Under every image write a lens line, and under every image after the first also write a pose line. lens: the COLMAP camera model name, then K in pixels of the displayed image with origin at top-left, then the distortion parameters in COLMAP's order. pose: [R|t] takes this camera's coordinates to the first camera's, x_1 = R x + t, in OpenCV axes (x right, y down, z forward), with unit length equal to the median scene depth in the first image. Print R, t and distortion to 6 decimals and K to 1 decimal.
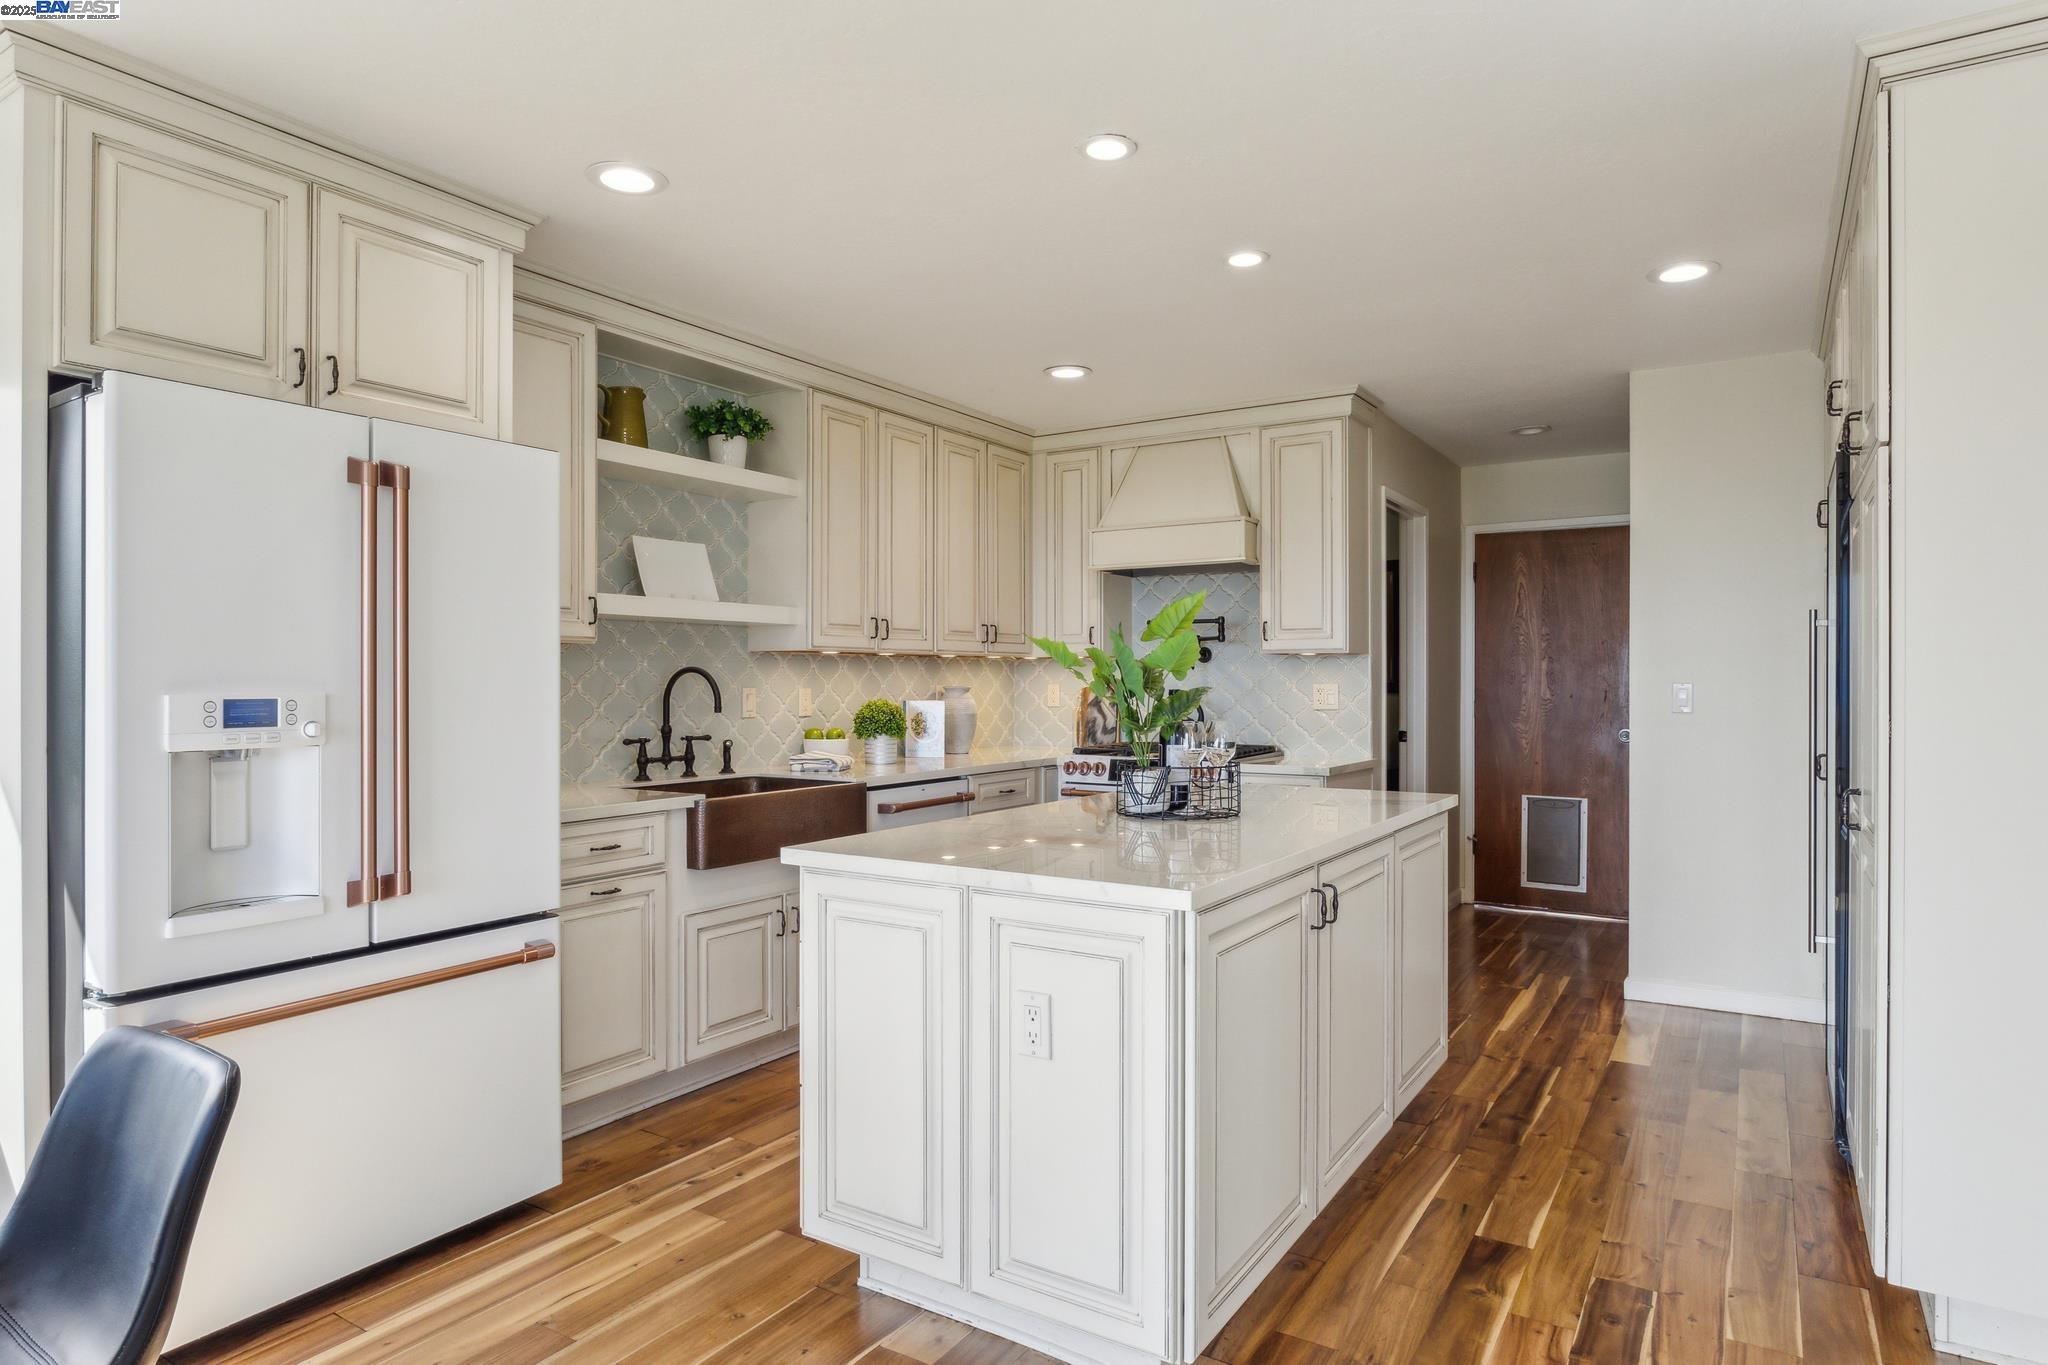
lens RADIAL K [[1183.5, 0, 1024.0], [0, 1183.5, 682.5], [0, 0, 1]] dist [-0.030123, -0.000165]
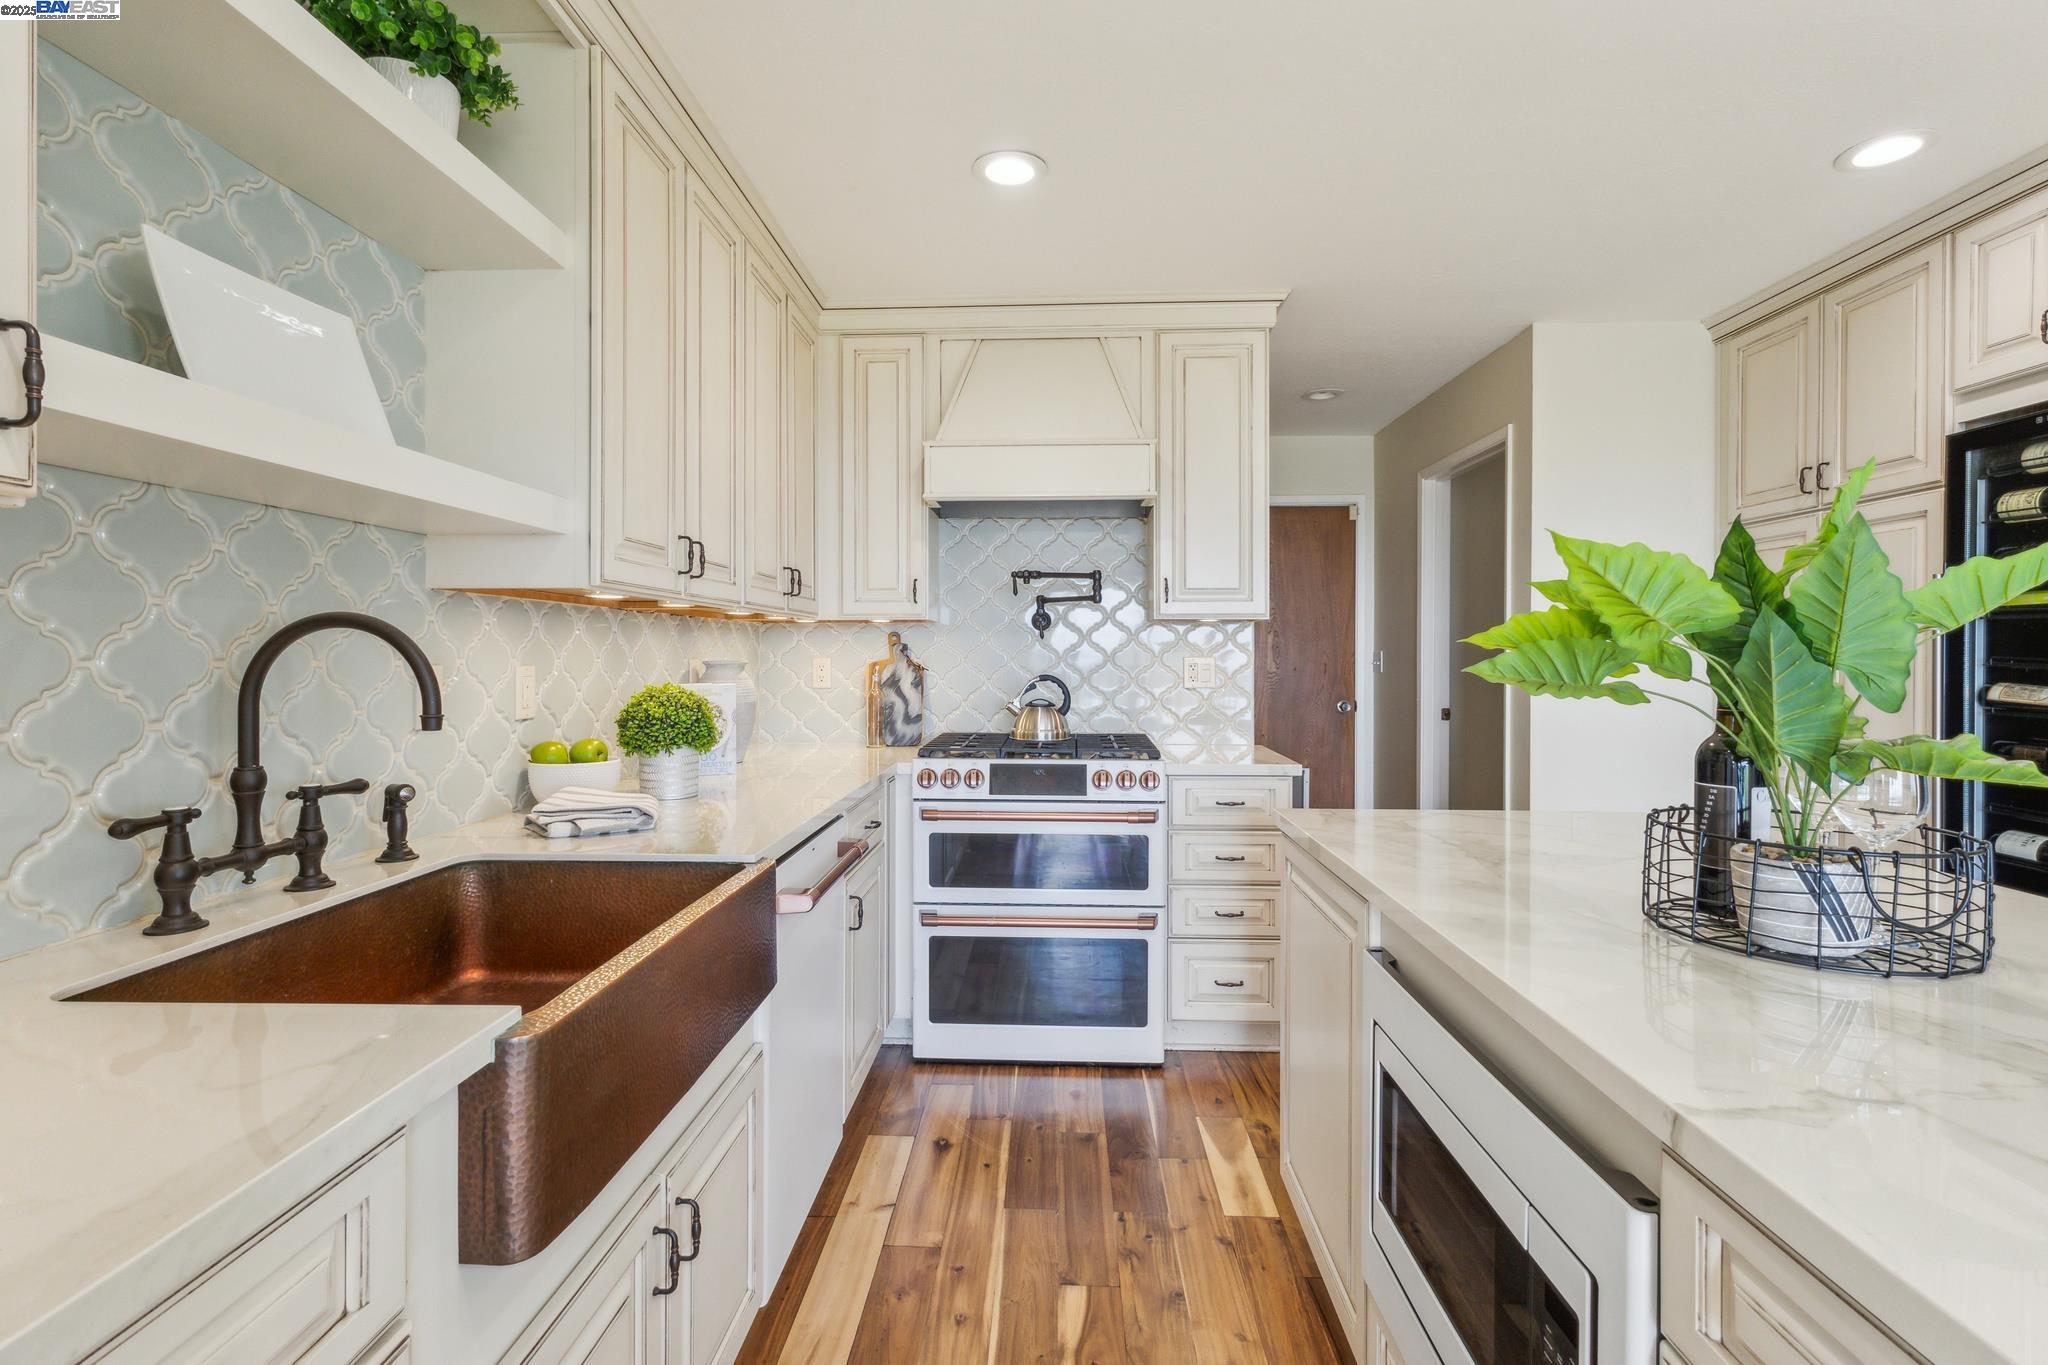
lens RADIAL K [[950.9, 0, 1015.2], [0, 950.9, 661.7], [0, 0, 1]] dist [-0.000433, 0.001601]
pose [[0.866419, -0.002837, 0.499310, -0.226358], [0.000173, 0.999986, 0.005381, 0.000955], [-0.499318, -0.004576, 0.866407, 0.572920]]
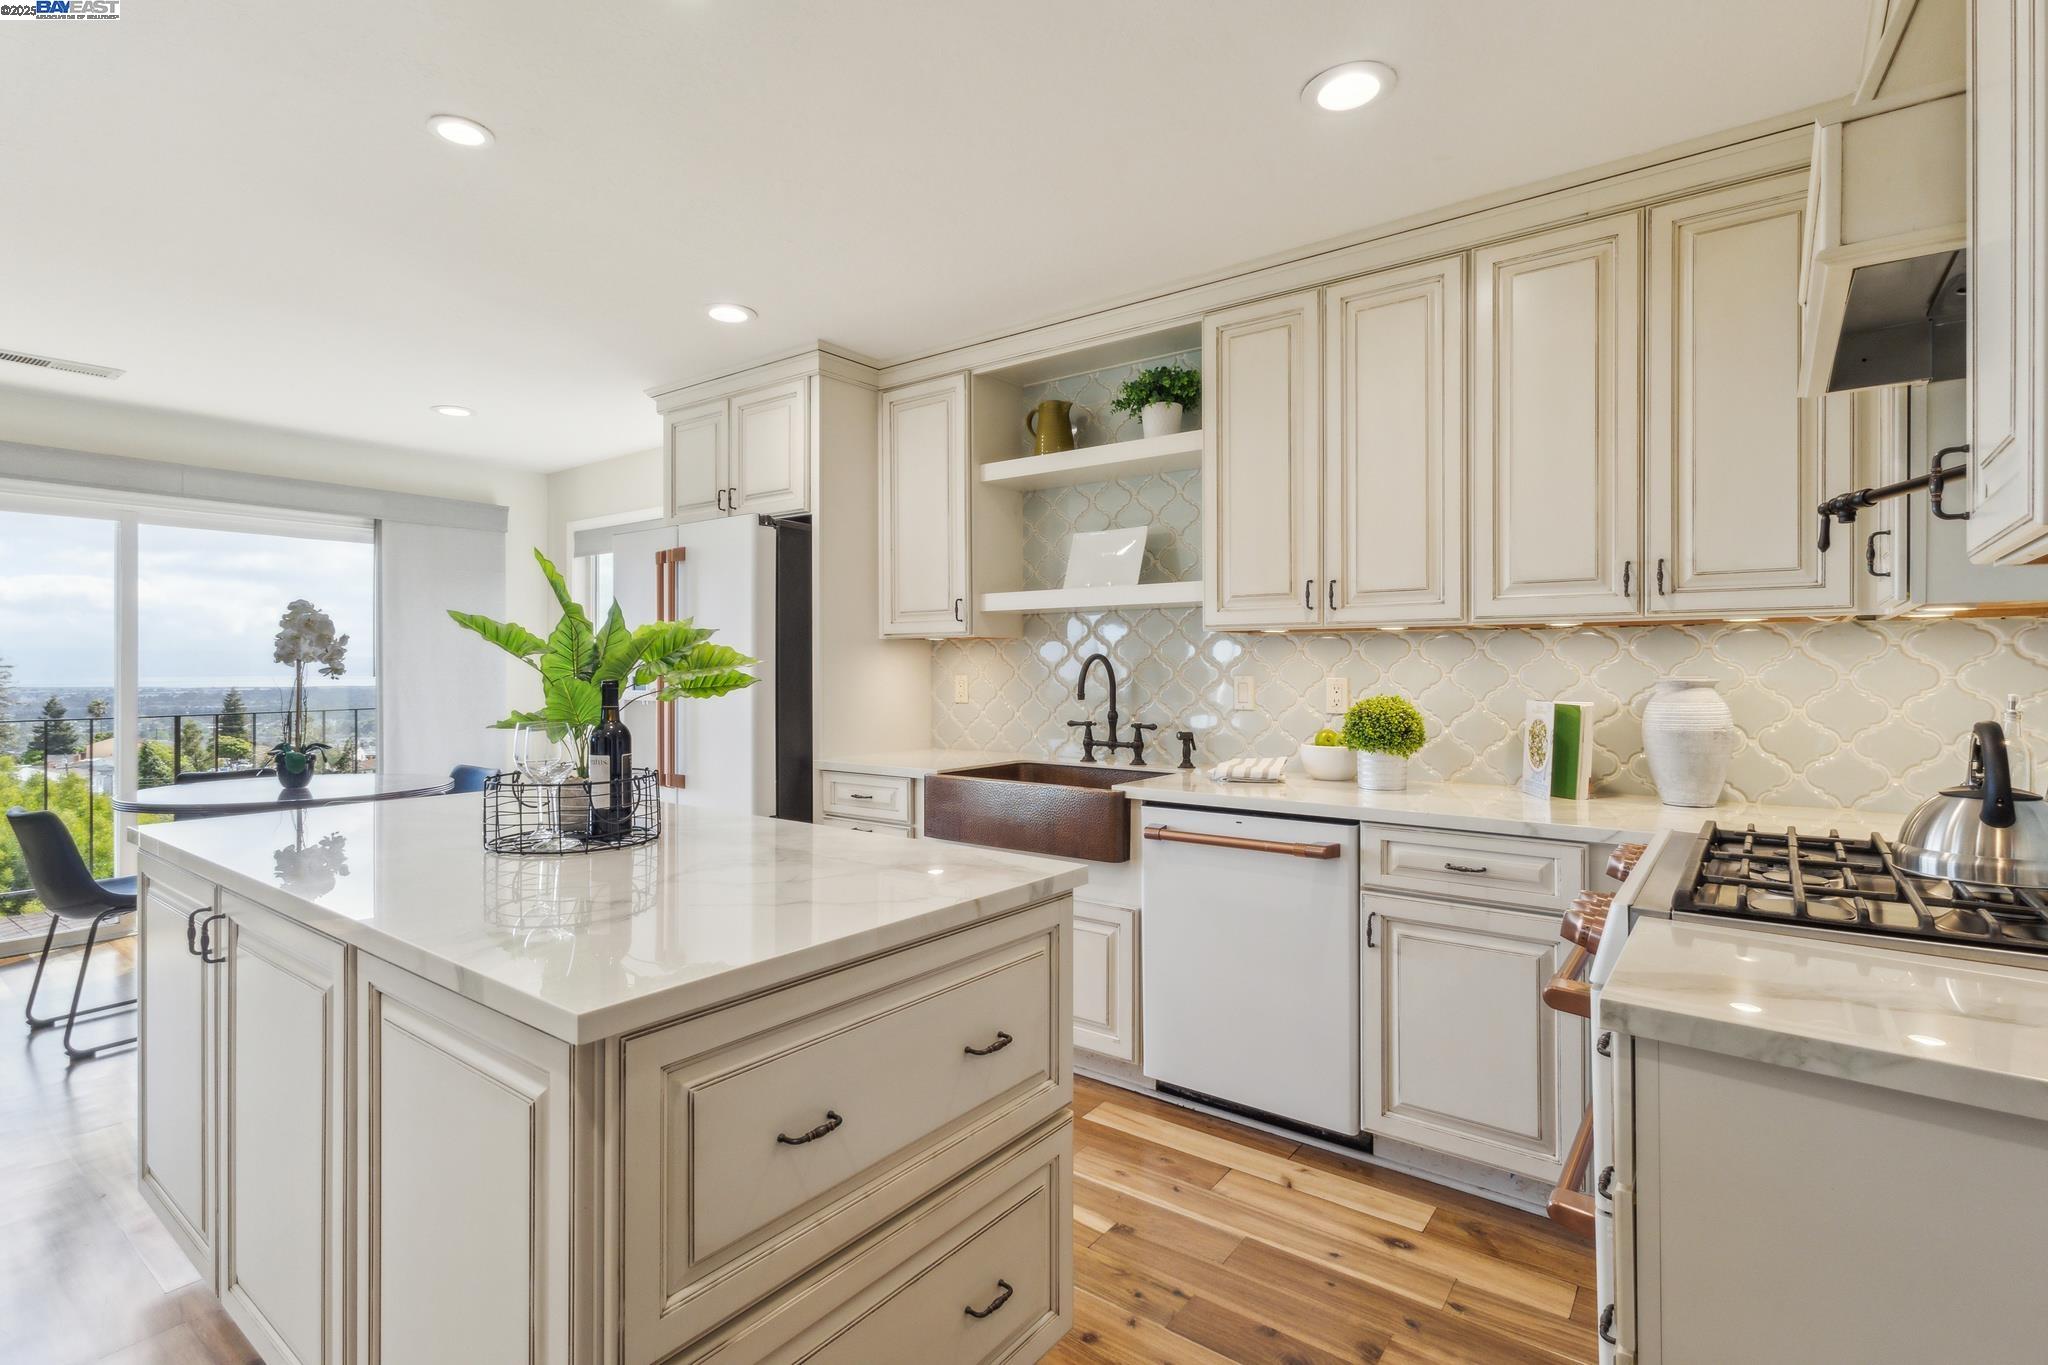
lens RADIAL K [[950.9, 0, 1015.2], [0, 950.9, 661.7], [0, 0, 1]] dist [-0.000433, 0.001601]
pose [[-0.080447, -0.002397, -0.996756, 0.493103], [0.003033, 0.999992, -0.002649, -0.004466], [0.996754, -0.003237, -0.080439, 0.917826]]
